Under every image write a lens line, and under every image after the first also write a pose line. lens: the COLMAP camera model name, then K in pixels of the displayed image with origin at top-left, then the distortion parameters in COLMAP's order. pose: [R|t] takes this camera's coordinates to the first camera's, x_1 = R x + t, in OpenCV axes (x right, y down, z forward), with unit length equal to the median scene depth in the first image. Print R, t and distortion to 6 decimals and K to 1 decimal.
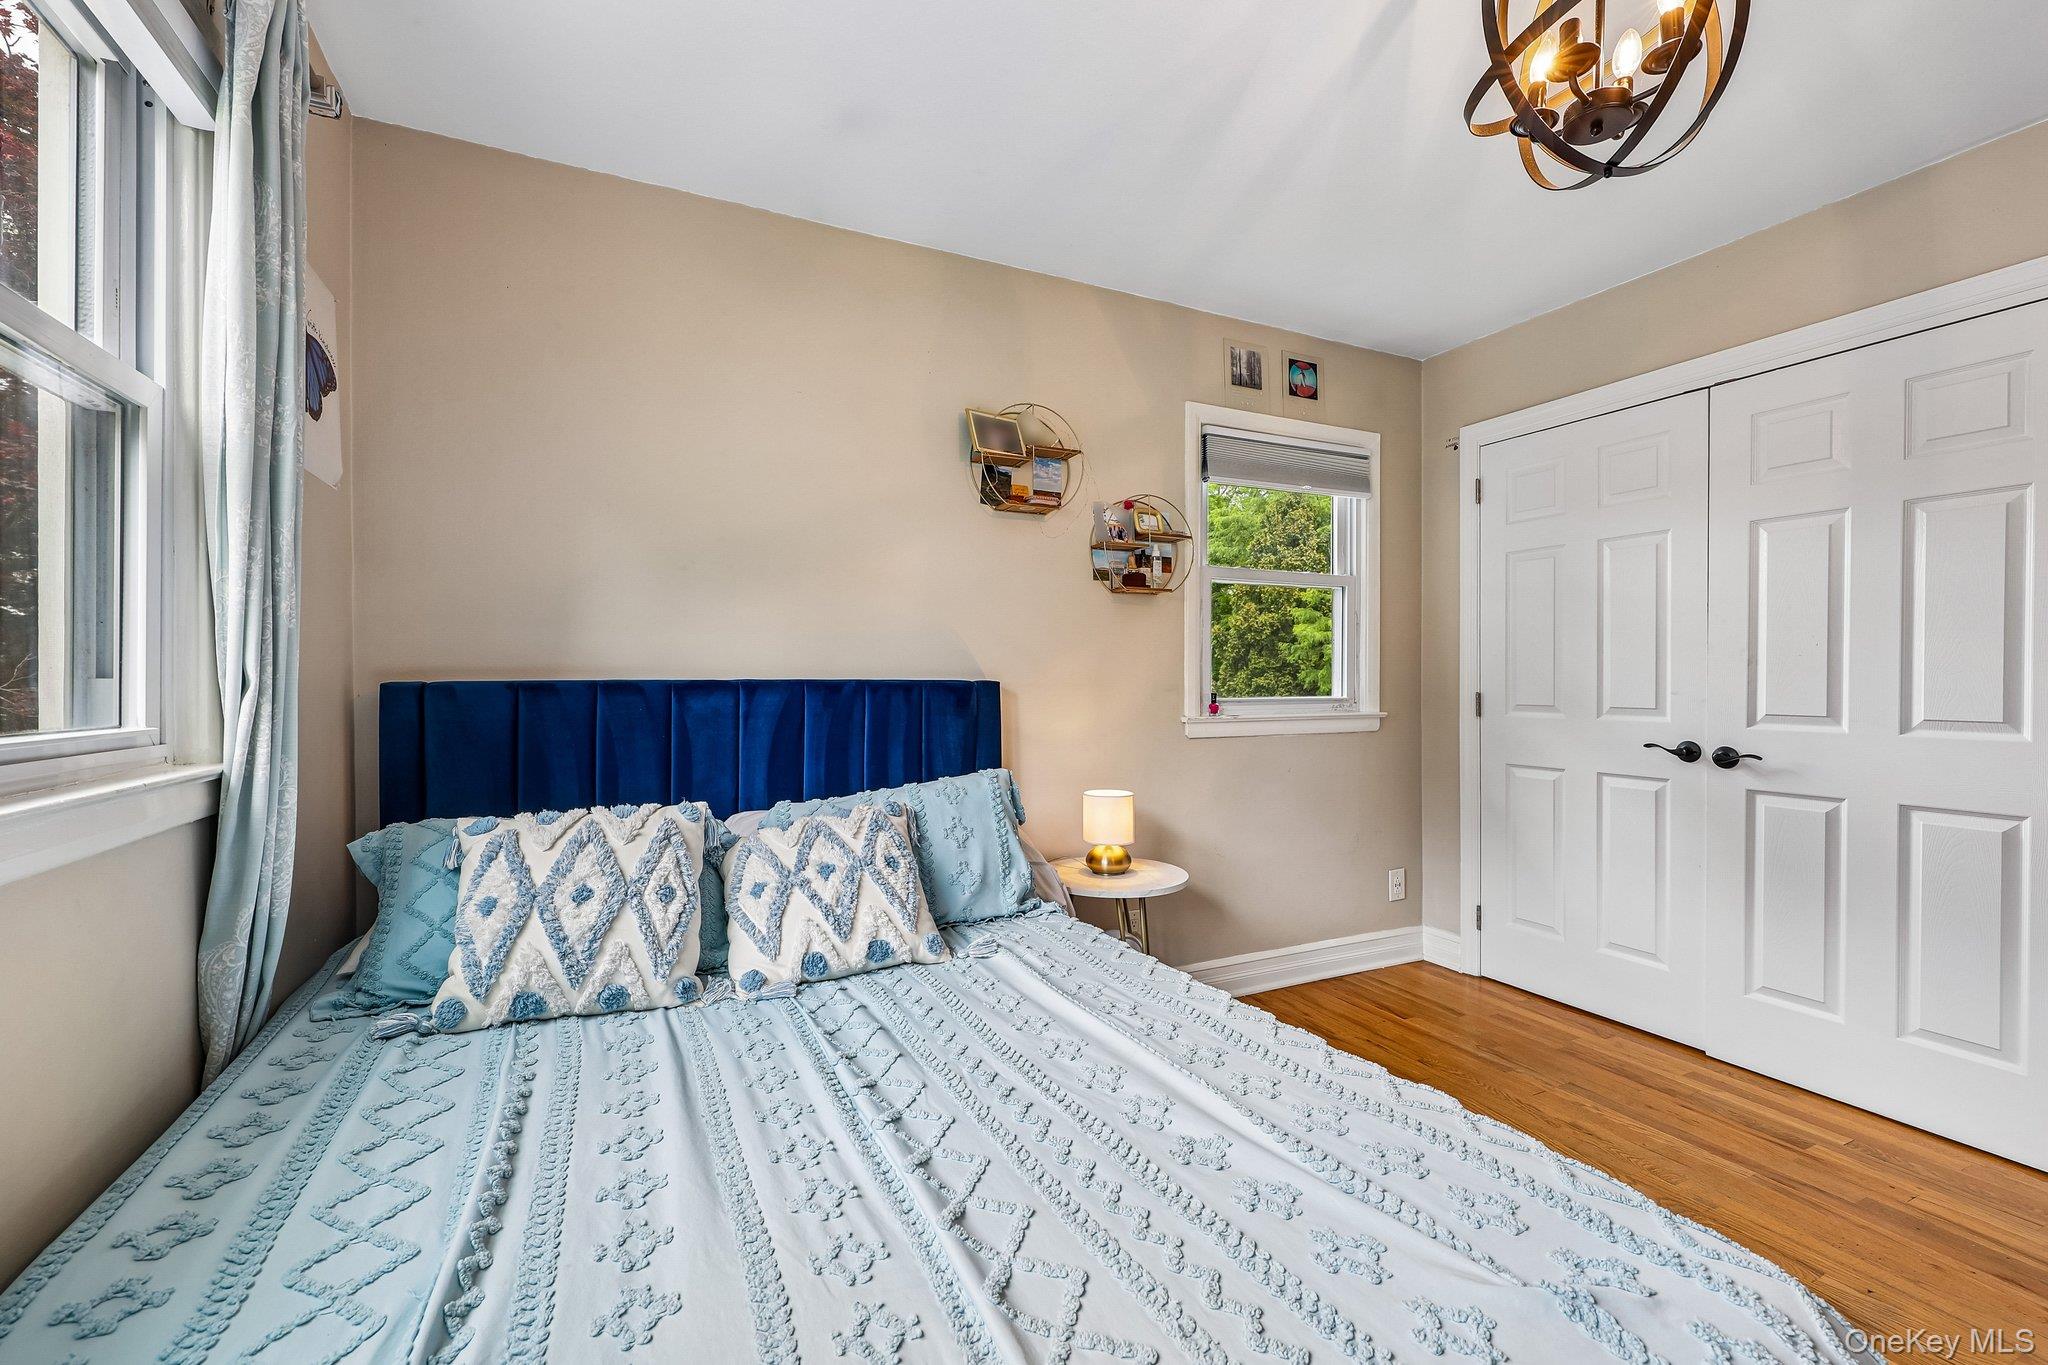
lens RADIAL K [[856.6, 0, 1024.0], [0, 856.6, 682.5], [0, 0, 1]] dist [0.012112, 0.000054]
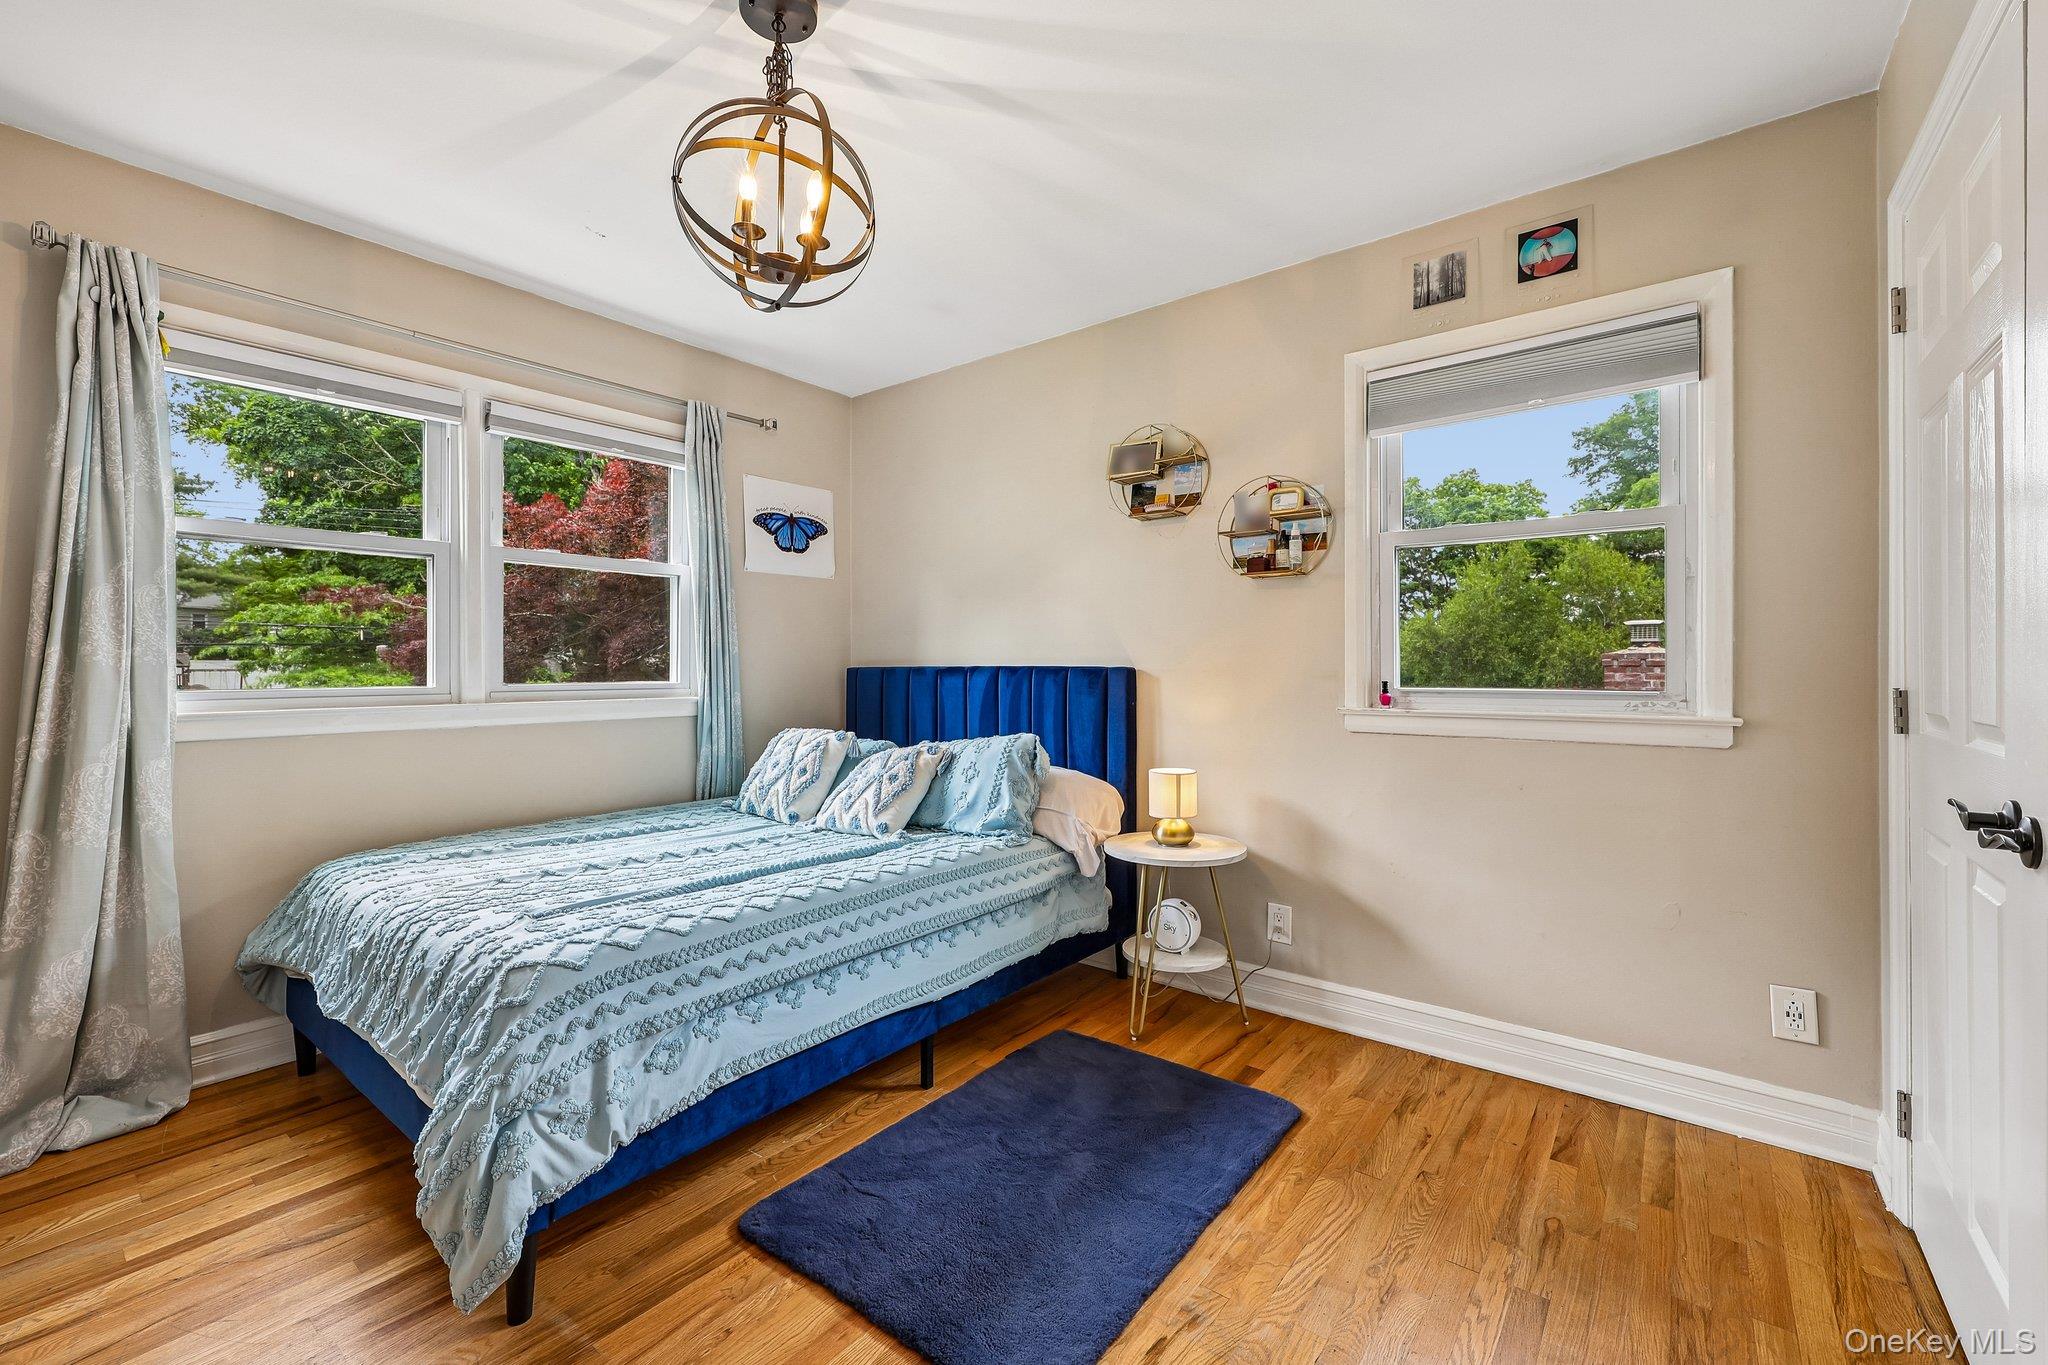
lens RADIAL K [[845.9, 0, 1020.1], [0, 845.9, 673.8], [0, 0, 1]] dist [0.001242, 0.000060]
pose [[0.437677, 0.003434, -0.899126, 0.862899], [-0.006578, 0.999978, 0.000617, 0.006972], [0.899108, 0.005645, 0.437690, 0.321931]]
